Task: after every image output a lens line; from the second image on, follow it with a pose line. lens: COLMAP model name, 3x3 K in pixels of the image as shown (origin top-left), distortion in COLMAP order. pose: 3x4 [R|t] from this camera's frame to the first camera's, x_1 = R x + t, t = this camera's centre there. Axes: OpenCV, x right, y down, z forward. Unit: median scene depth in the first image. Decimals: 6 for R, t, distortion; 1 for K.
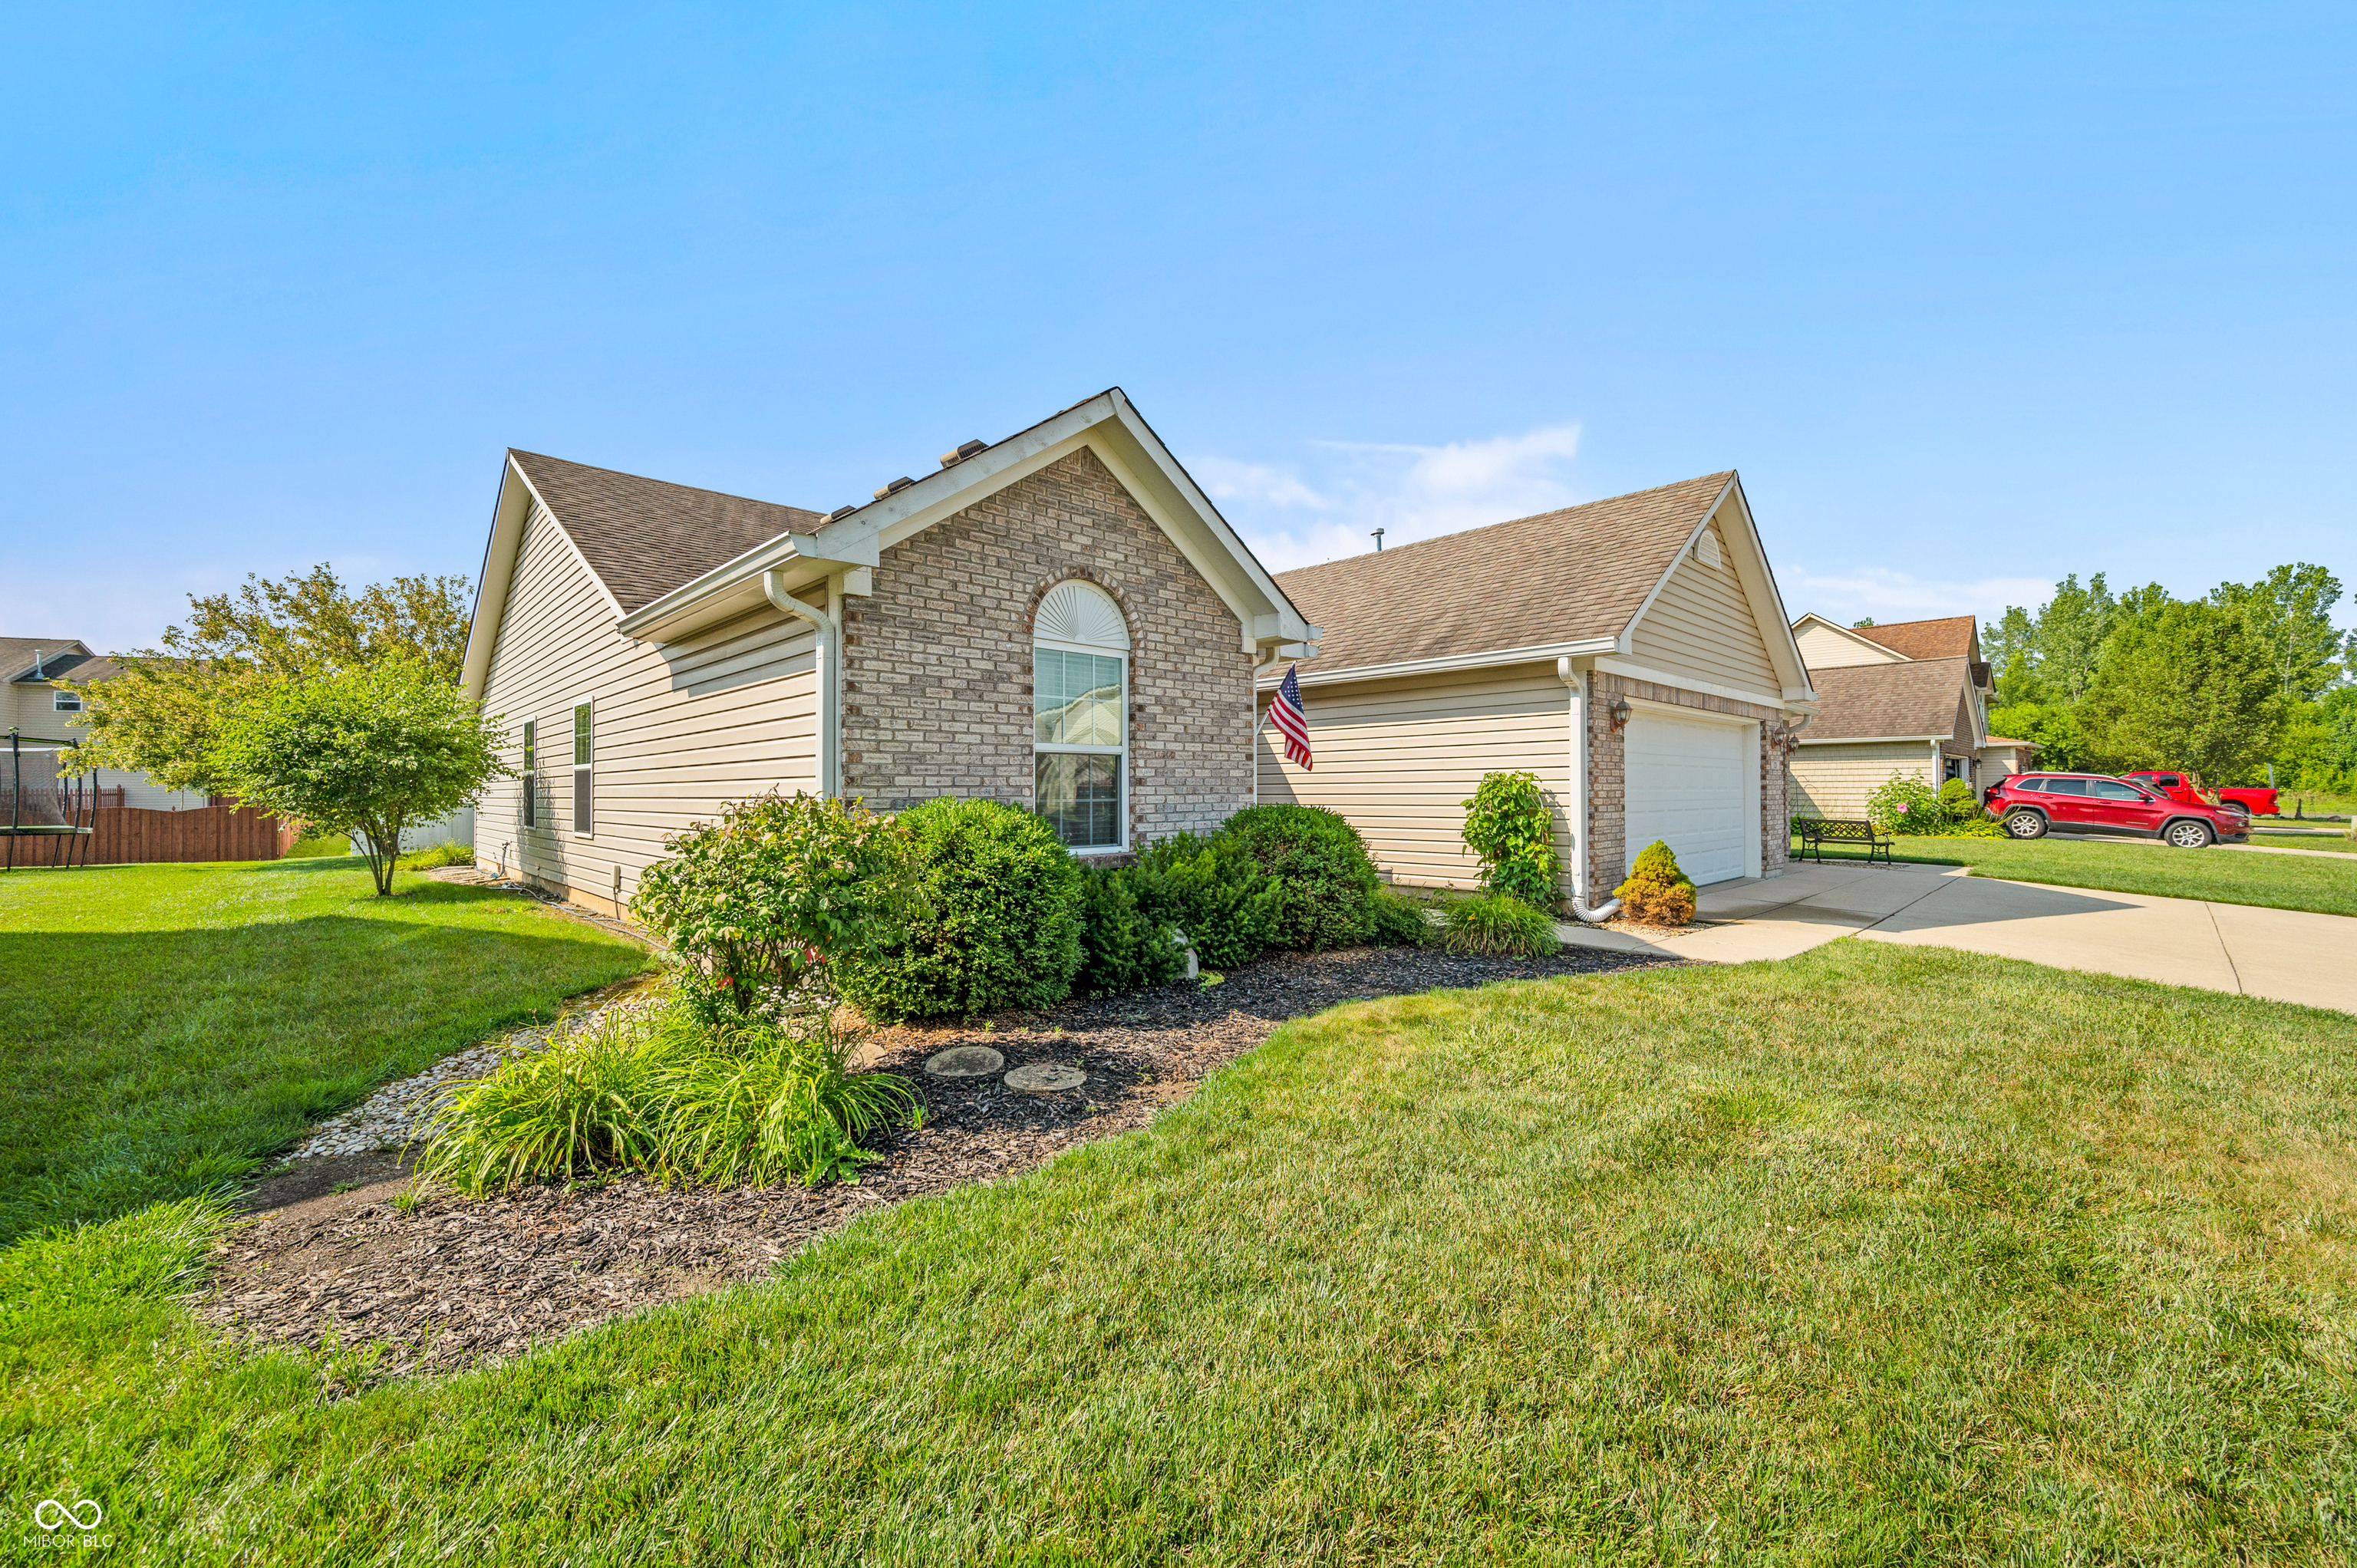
lens RADIAL K [[932.4, 0, 1186.1], [0, 932.4, 764.5], [0, 0, 1]] dist [-0.003013, -0.000786]
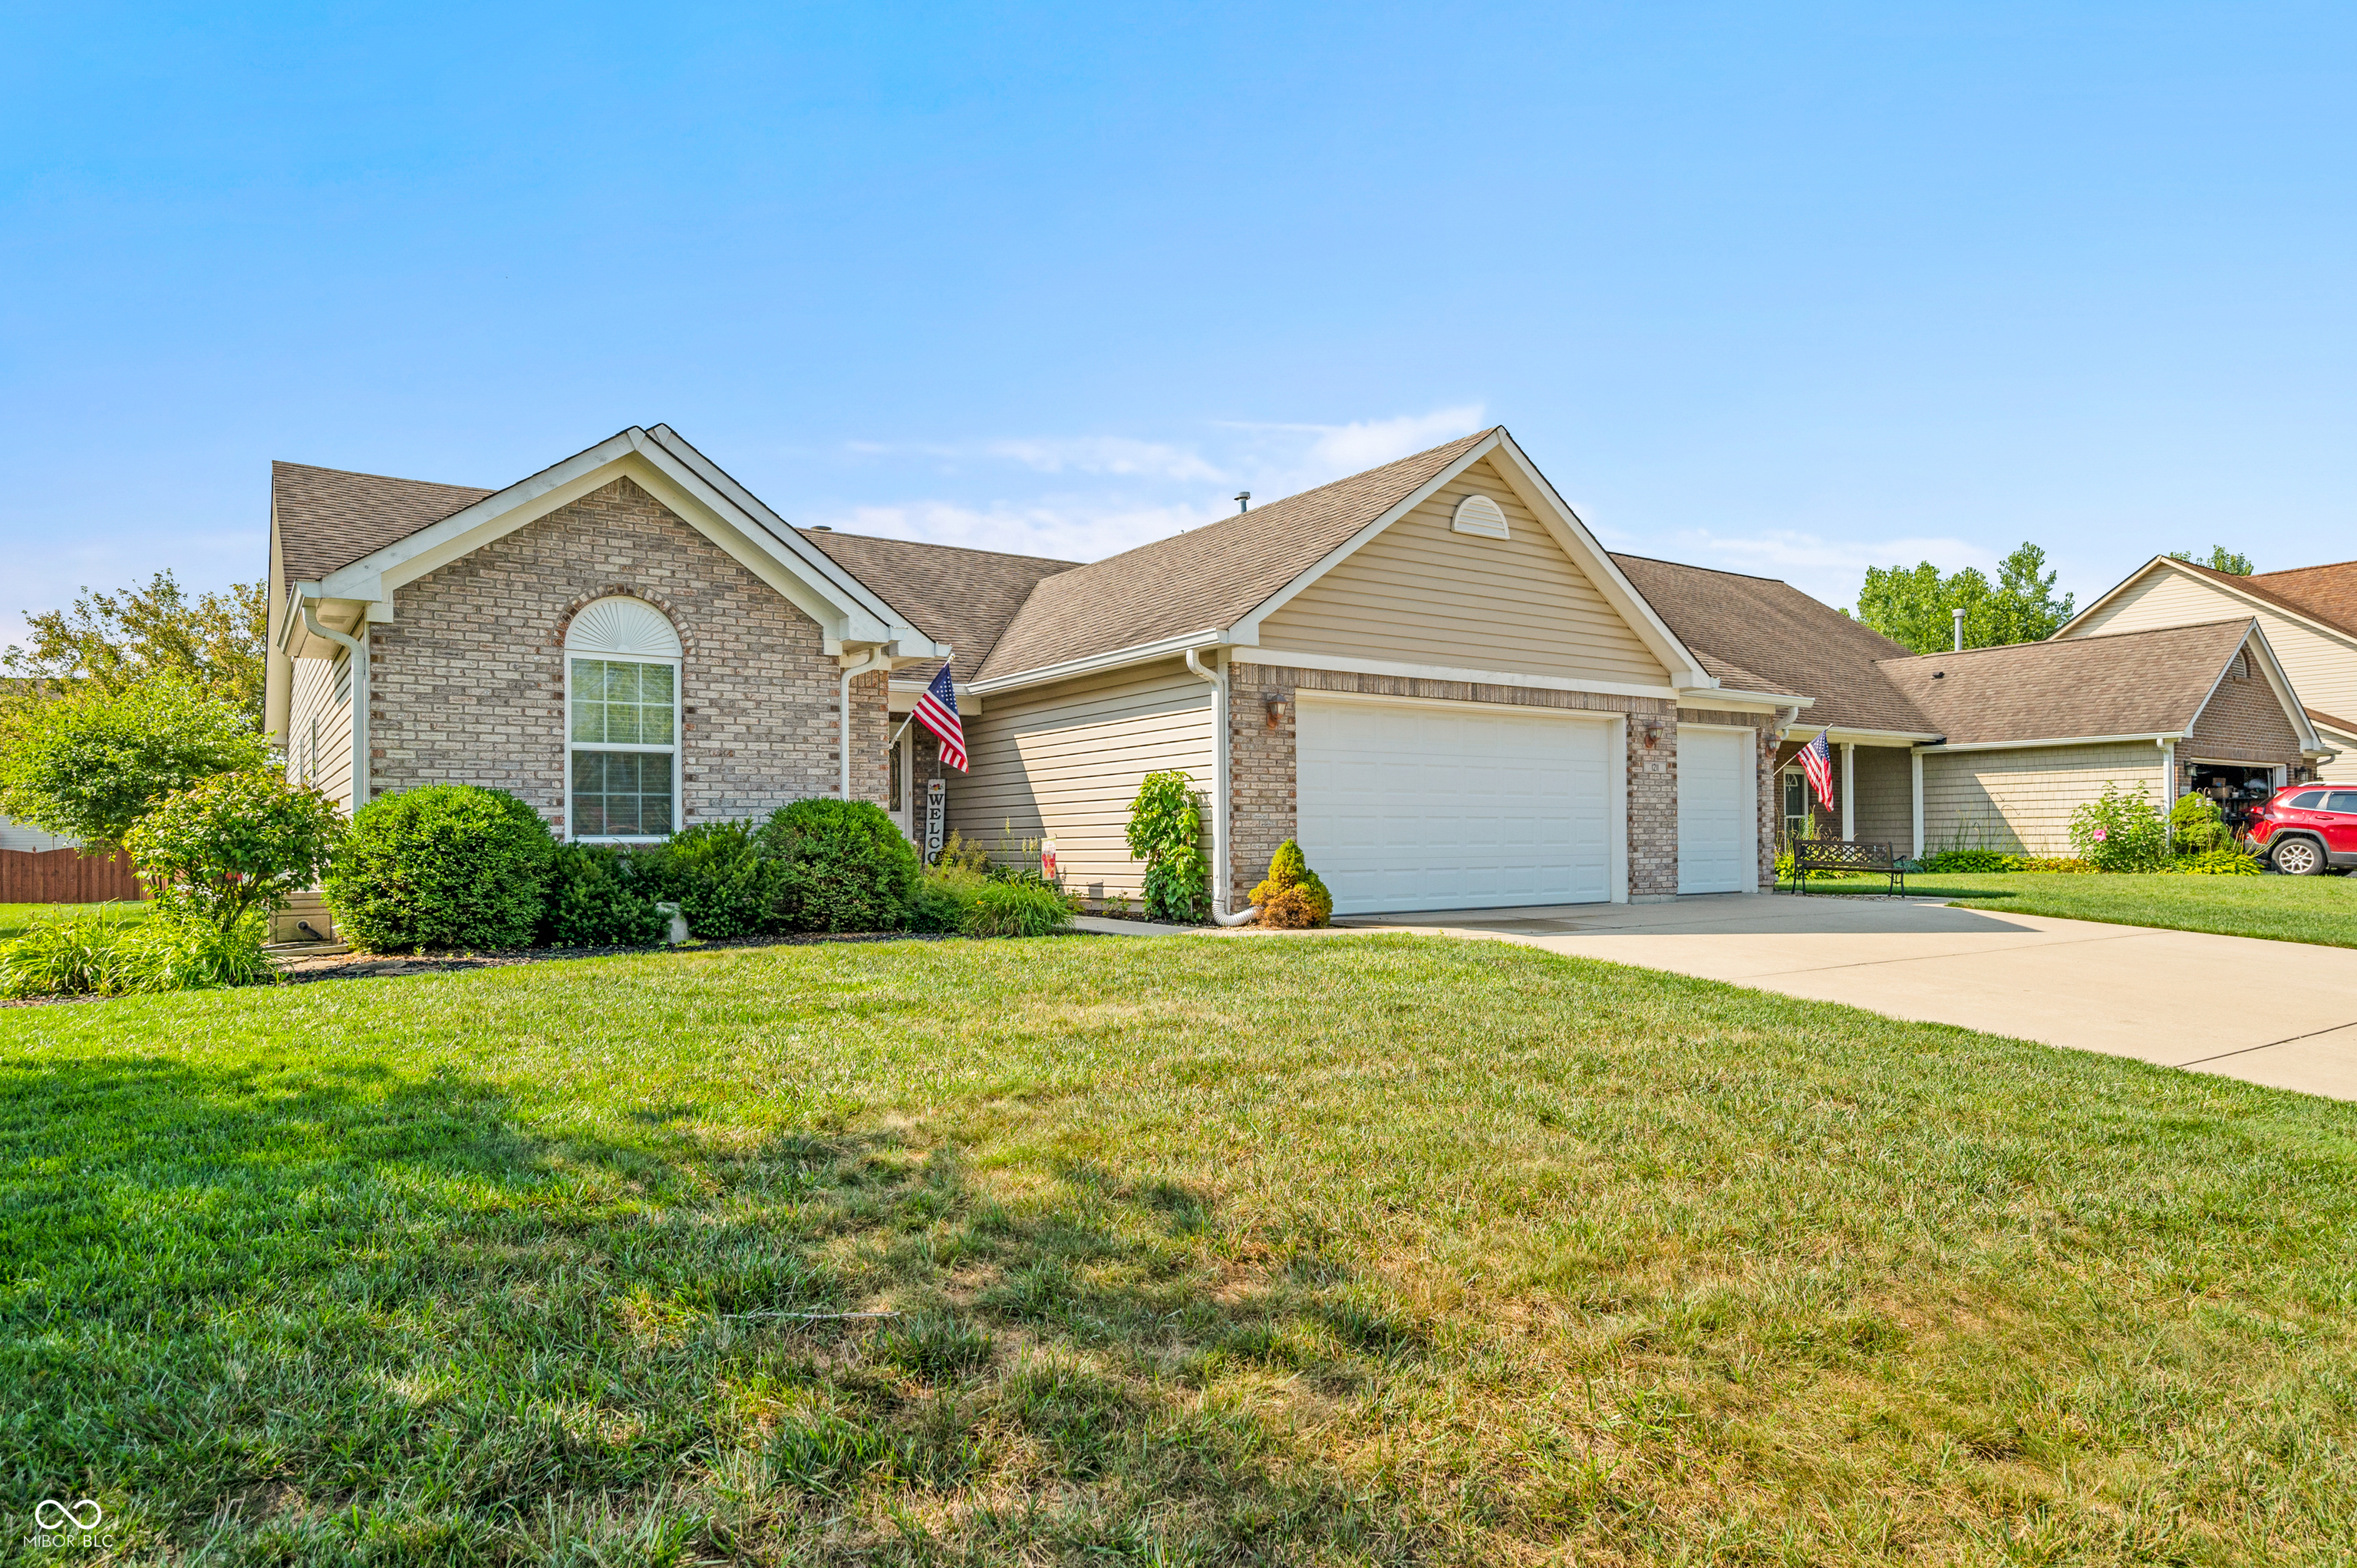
lens RADIAL K [[1376.5, 0, 1173.1], [0, 1376.5, 807.6], [0, 0, 1]] dist [-0.002904, 0.003456]
pose [[0.987437, -0.008186, -0.157802, 0.754271], [0.008822, 0.999956, 0.003327, 0.052531], [0.157767, -0.004678, 0.987465, -0.496173]]
